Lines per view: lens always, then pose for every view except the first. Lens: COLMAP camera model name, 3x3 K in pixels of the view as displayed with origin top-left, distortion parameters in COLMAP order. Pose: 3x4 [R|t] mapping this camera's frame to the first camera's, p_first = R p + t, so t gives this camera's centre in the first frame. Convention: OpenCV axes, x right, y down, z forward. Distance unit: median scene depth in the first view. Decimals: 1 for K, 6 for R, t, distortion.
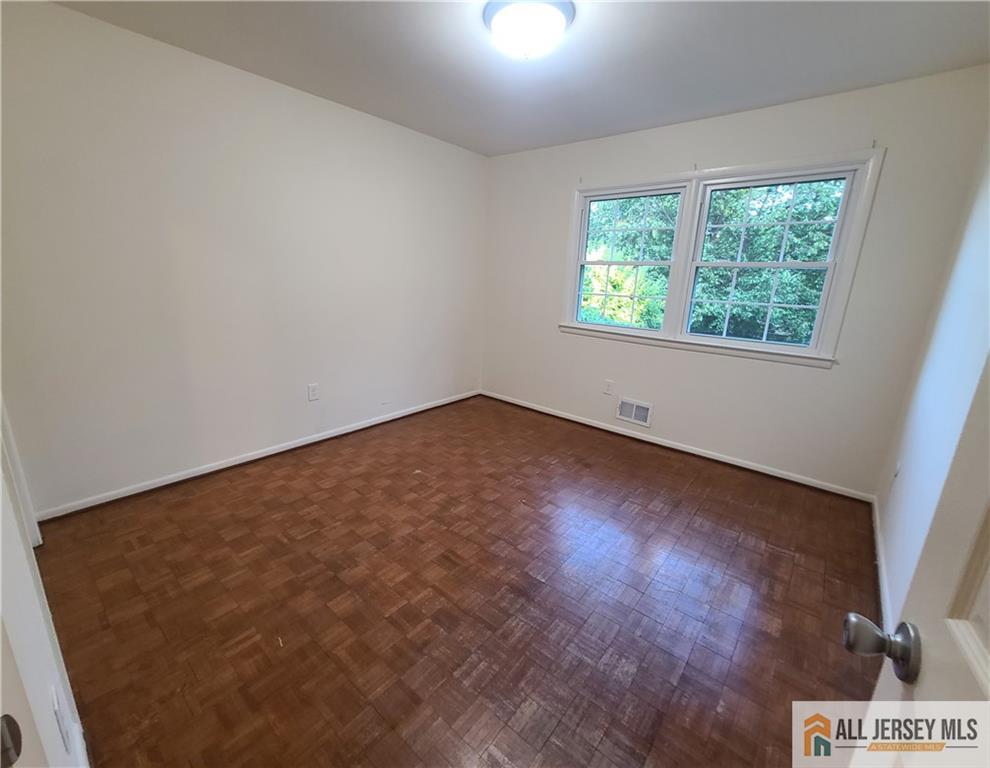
lens RADIAL K [[406.3, 0, 490.7], [0, 406.3, 378.9], [0, 0, 1]] dist [-0.012580, -0.000294]
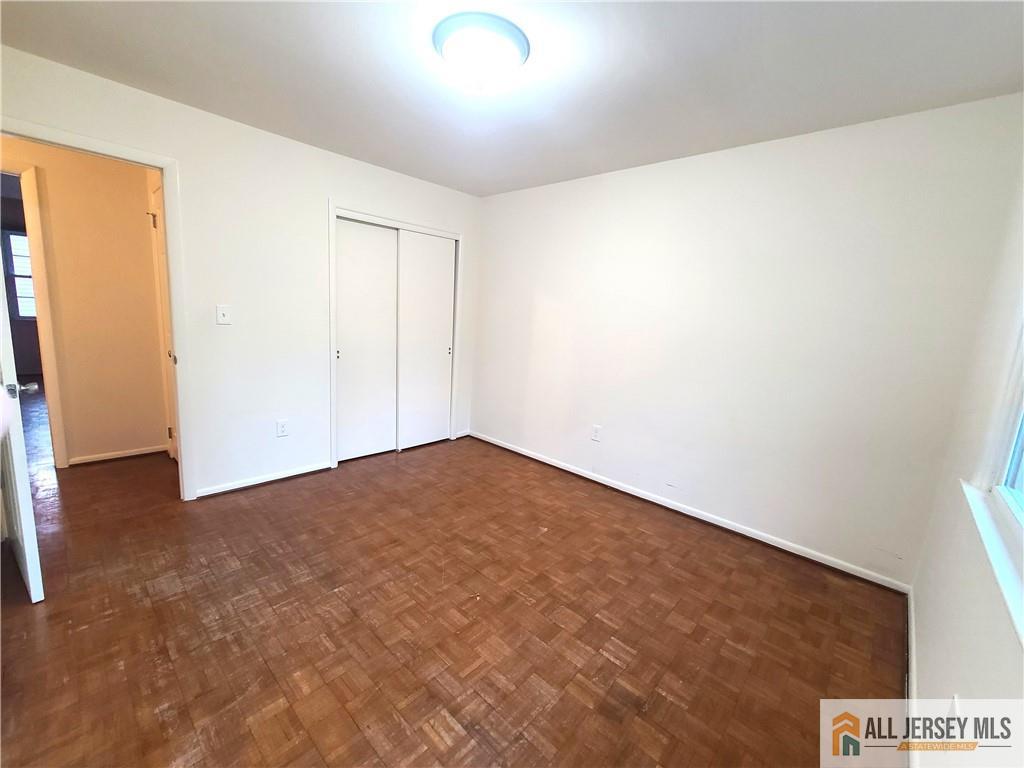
lens RADIAL K [[419.0, 0, 508.9], [0, 419.0, 382.4], [0, 0, 1]] dist [-0.002127, -0.002401]
pose [[-0.037270, 0.129670, -0.990857, 0.753362], [-0.313295, 0.940039, 0.134804, -0.196453], [0.948924, 0.315455, 0.005590, 0.846428]]
